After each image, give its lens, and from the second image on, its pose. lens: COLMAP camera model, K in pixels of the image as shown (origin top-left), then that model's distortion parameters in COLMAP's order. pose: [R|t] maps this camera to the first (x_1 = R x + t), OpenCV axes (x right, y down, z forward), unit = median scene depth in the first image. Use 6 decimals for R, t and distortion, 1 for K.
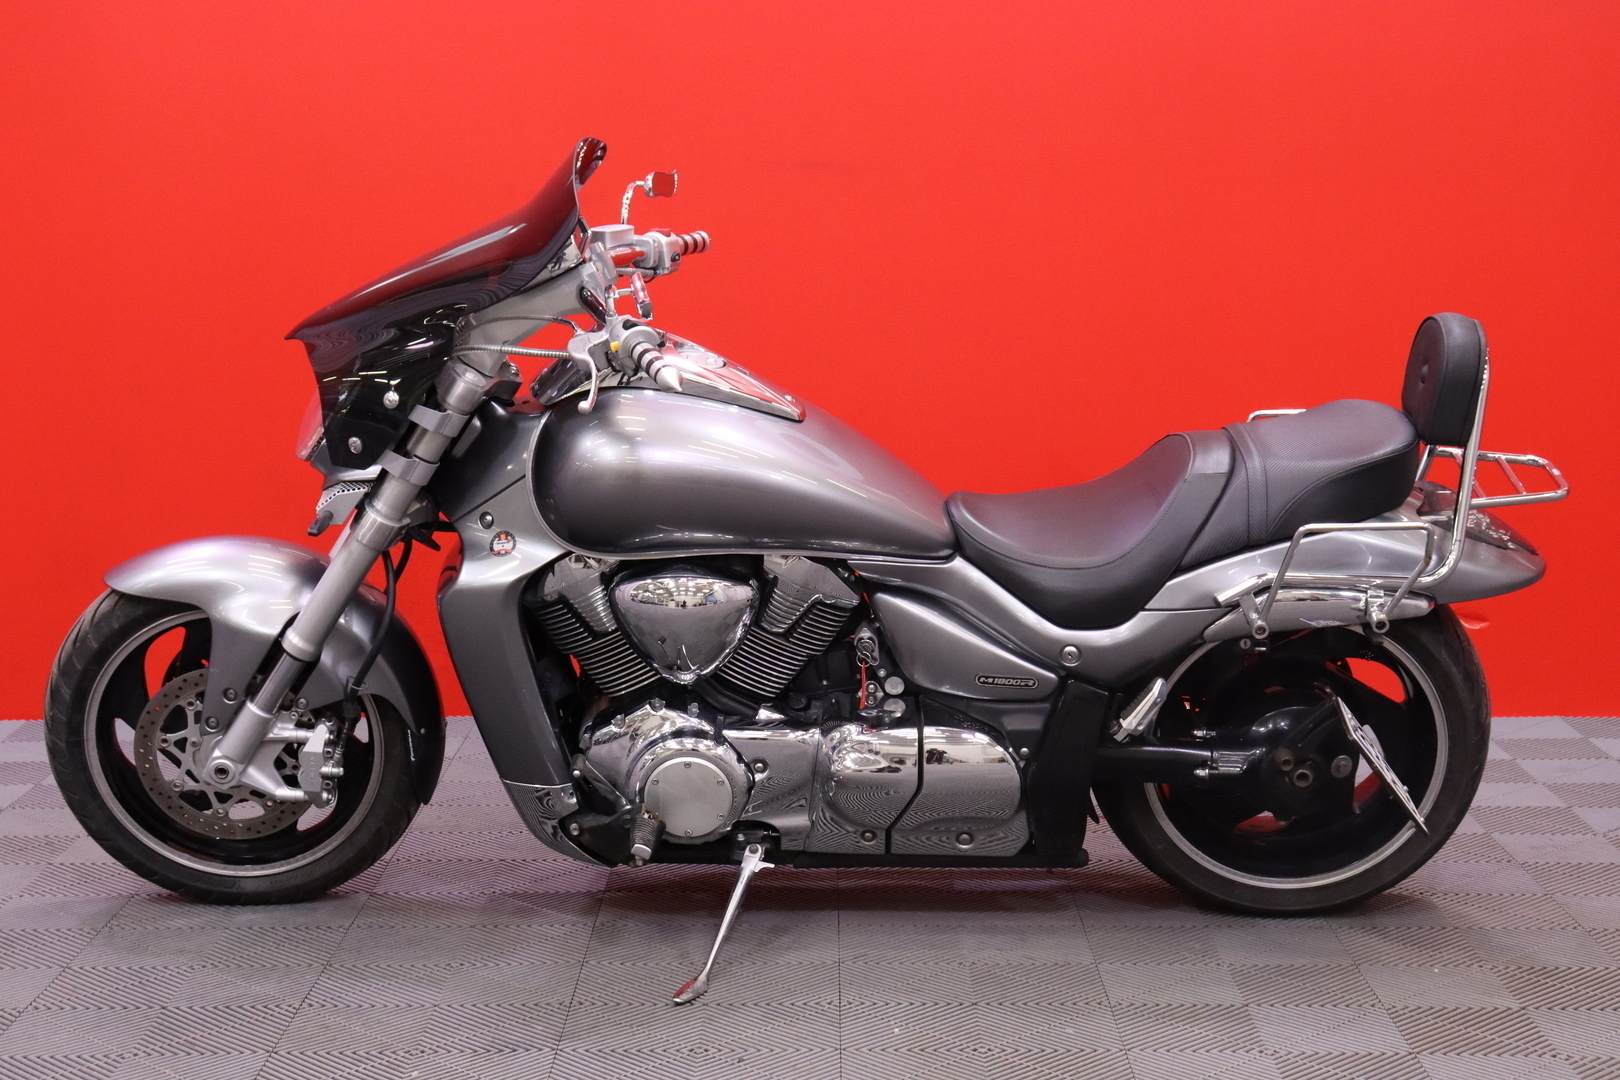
lens RADIAL K [[2775.1, 0, 810.0], [0, 2775.1, 540.0], [0, 0, 1]] dist [0.098037, 0.014299]
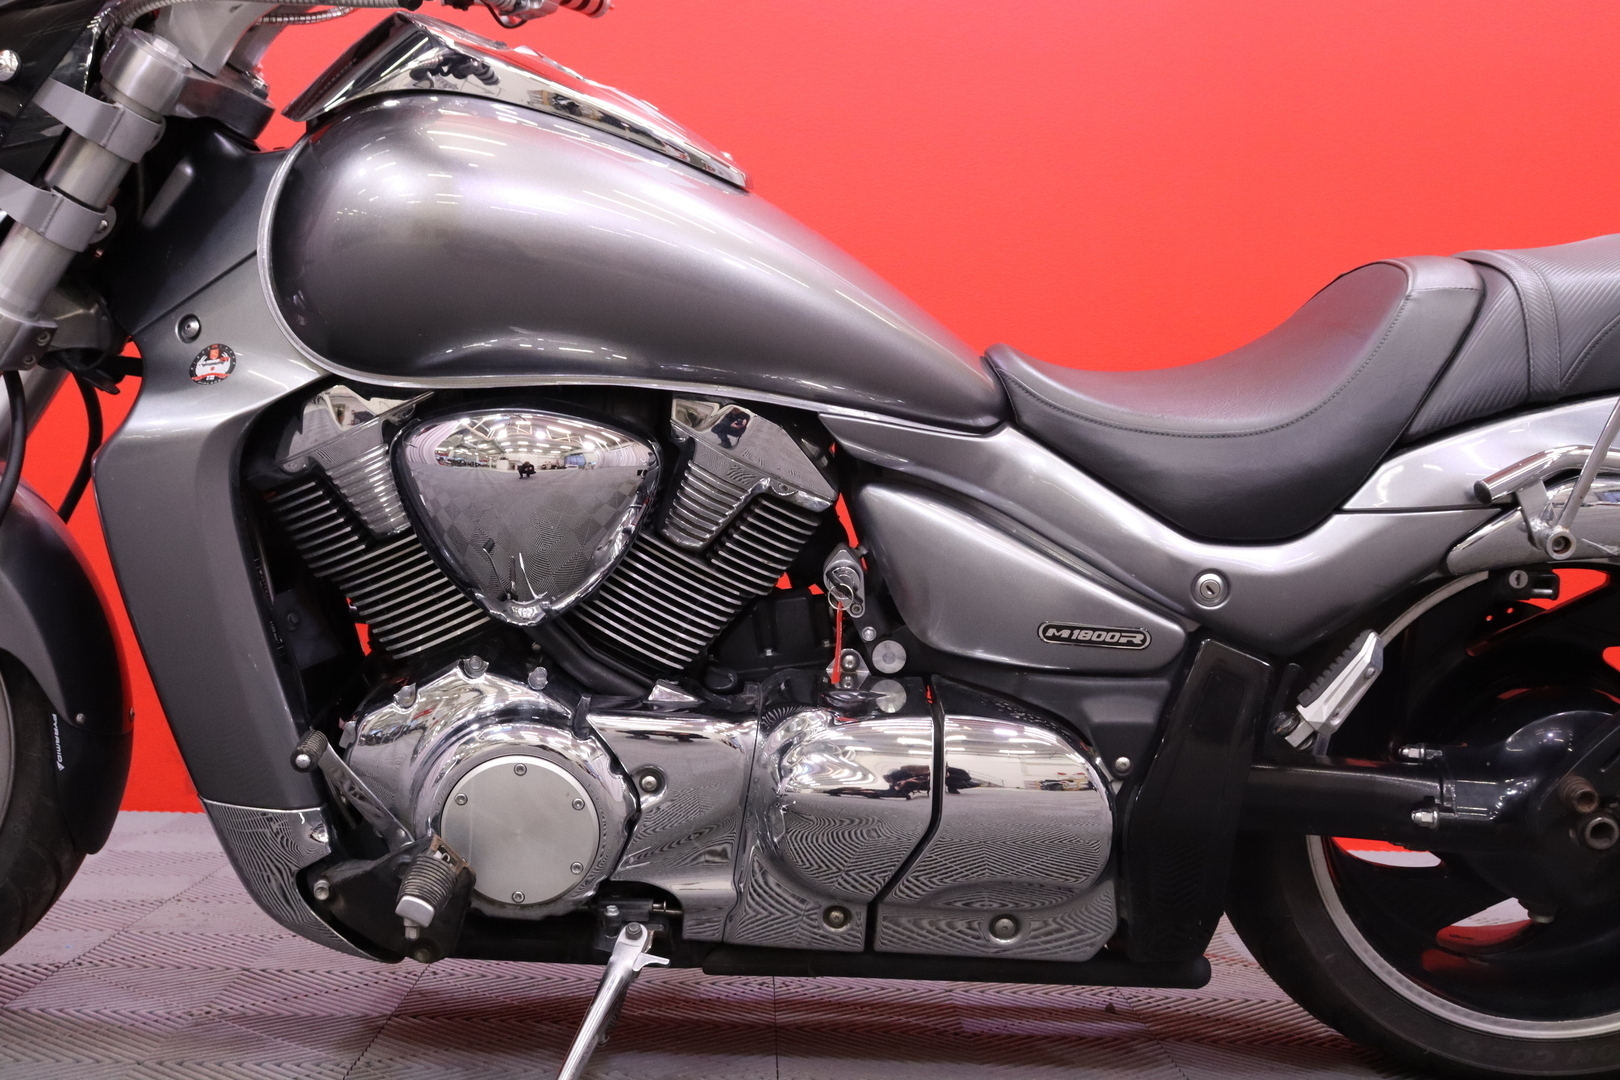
lens RADIAL K [[2110.5, 0, 810.0], [0, 2110.5, 540.0], [0, 0, 1]] dist [0.005920, 0.025143]
pose [[0.998823, 0.037181, 0.031137, -0.000848], [-0.032316, 0.989001, -0.144332, 0.093972], [-0.036161, 0.143156, 0.989039, 0.567744]]
